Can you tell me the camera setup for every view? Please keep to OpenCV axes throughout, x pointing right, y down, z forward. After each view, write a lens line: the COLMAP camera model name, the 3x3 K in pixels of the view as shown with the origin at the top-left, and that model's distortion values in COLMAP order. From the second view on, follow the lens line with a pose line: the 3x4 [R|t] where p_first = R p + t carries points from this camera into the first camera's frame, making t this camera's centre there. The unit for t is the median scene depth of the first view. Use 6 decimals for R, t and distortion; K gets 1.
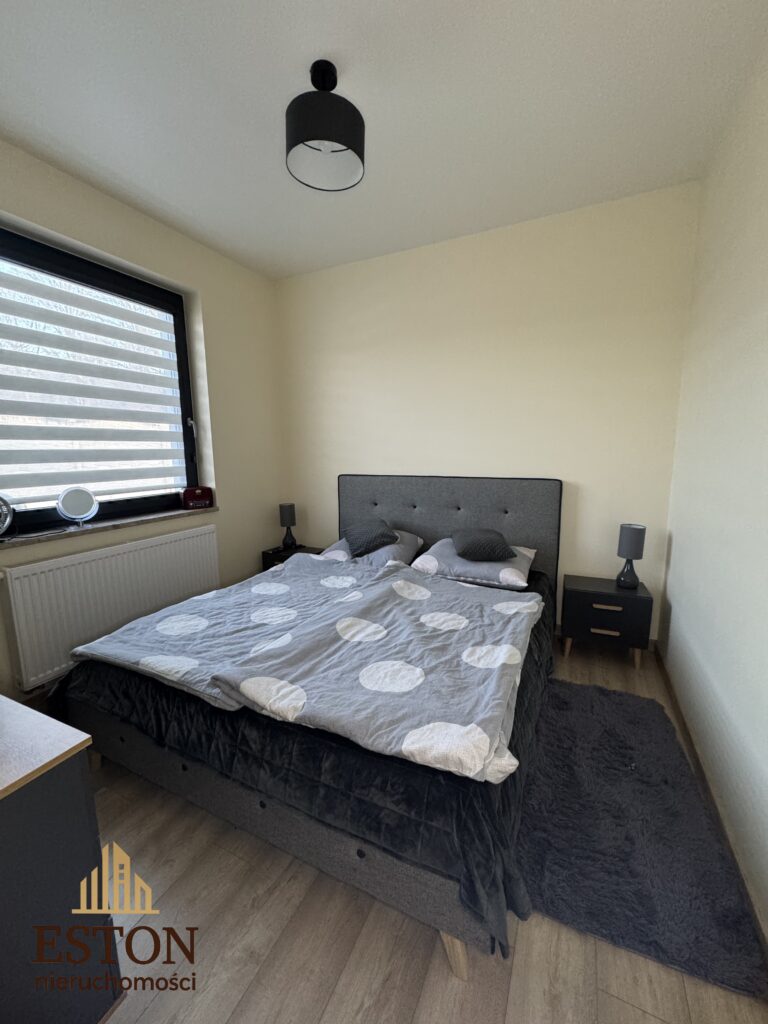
lens RADIAL K [[409.1, 0, 386.0], [0, 409.1, 515.6], [0, 0, 1]] dist [0.003715, 0.000144]
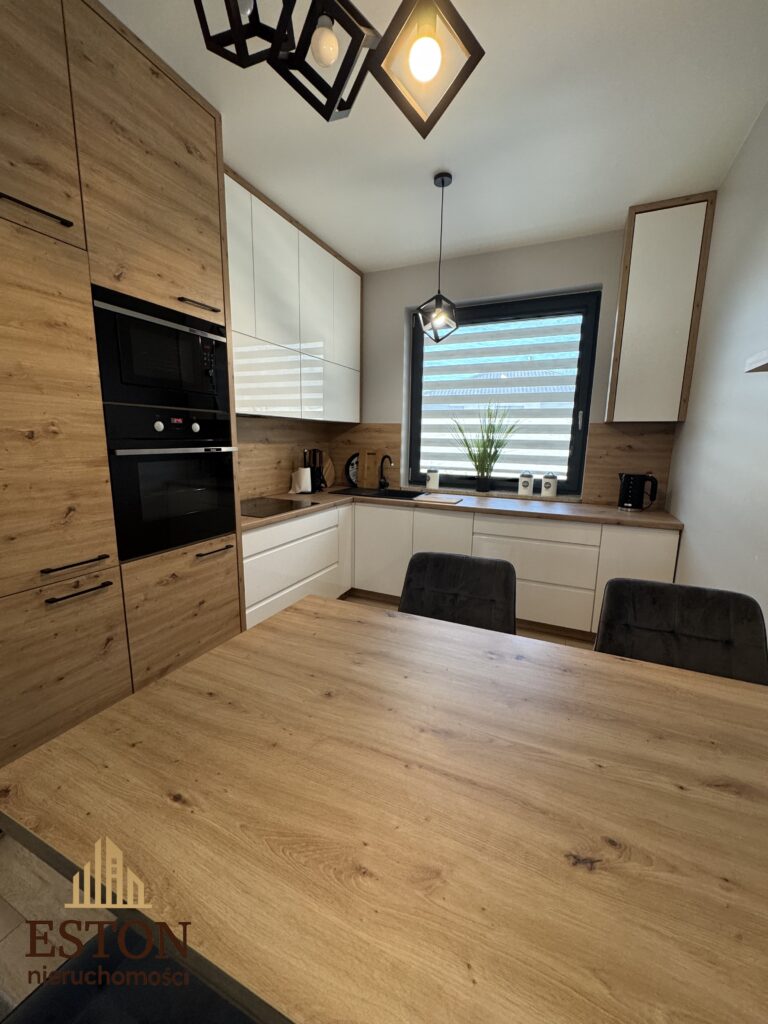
lens RADIAL K [[409.1, 0, 384.8], [0, 409.1, 509.6], [0, 0, 1]] dist [0.003715, 0.000144]
pose [[0.008364, 0.175063, -0.984522, 0.614862], [-0.161626, 0.971847, 0.171436, -0.096073], [0.986817, 0.157690, 0.036423, 0.532855]]
